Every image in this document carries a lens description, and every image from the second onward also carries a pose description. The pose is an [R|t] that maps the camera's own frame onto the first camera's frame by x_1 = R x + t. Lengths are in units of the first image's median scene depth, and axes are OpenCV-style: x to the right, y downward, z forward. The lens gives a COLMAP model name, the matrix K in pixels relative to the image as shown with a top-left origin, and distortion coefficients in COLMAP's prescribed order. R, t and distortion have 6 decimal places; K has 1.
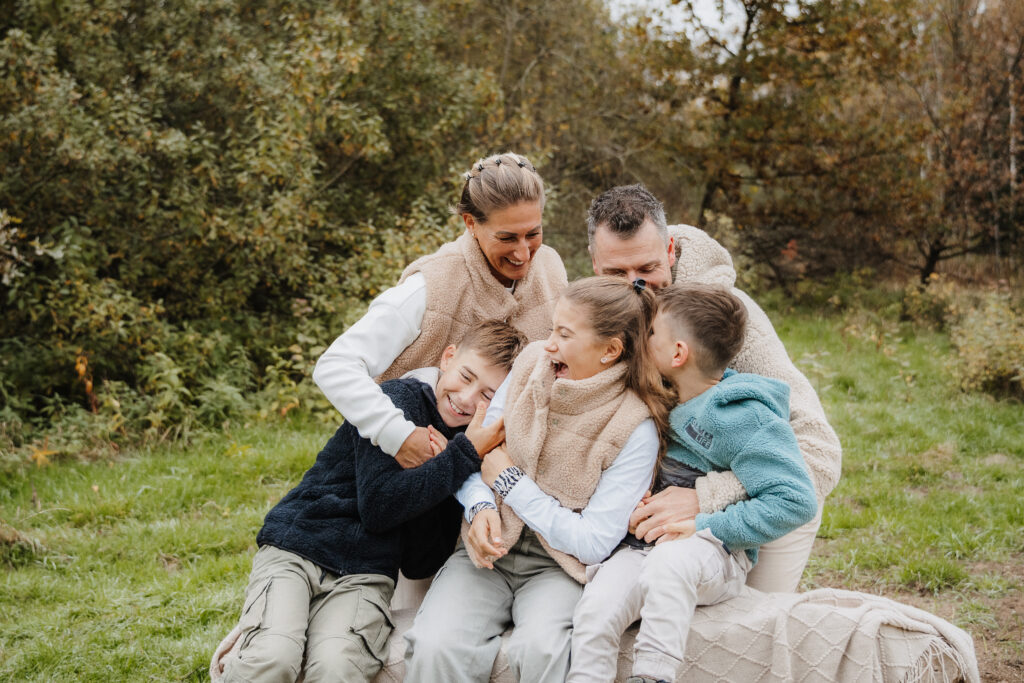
lens RADIAL K [[1589.5, 0, 512.0], [0, 1589.5, 341.5], [0, 0, 1]] dist [-0.000903, 0.039844]
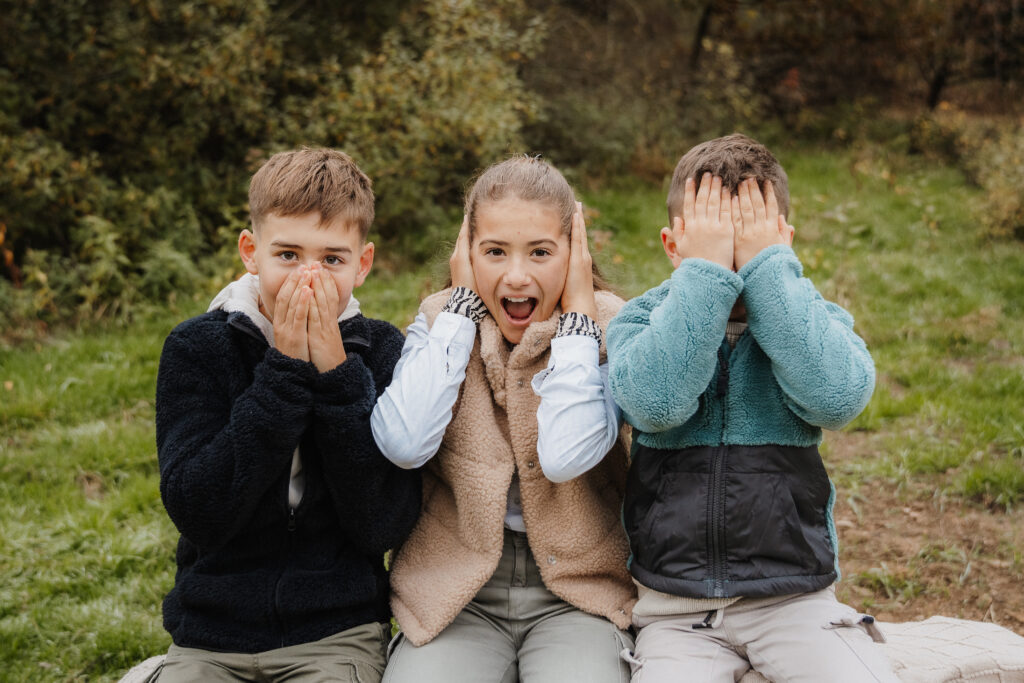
lens RADIAL K [[1589.5, 0, 512.0], [0, 1589.5, 341.5], [0, 0, 1]] dist [-0.000903, 0.039844]
pose [[0.999890, -0.012555, 0.007884, 0.000107], [0.011639, 0.994186, 0.107042, -0.013742], [-0.009182, -0.106938, 0.994223, 0.114274]]
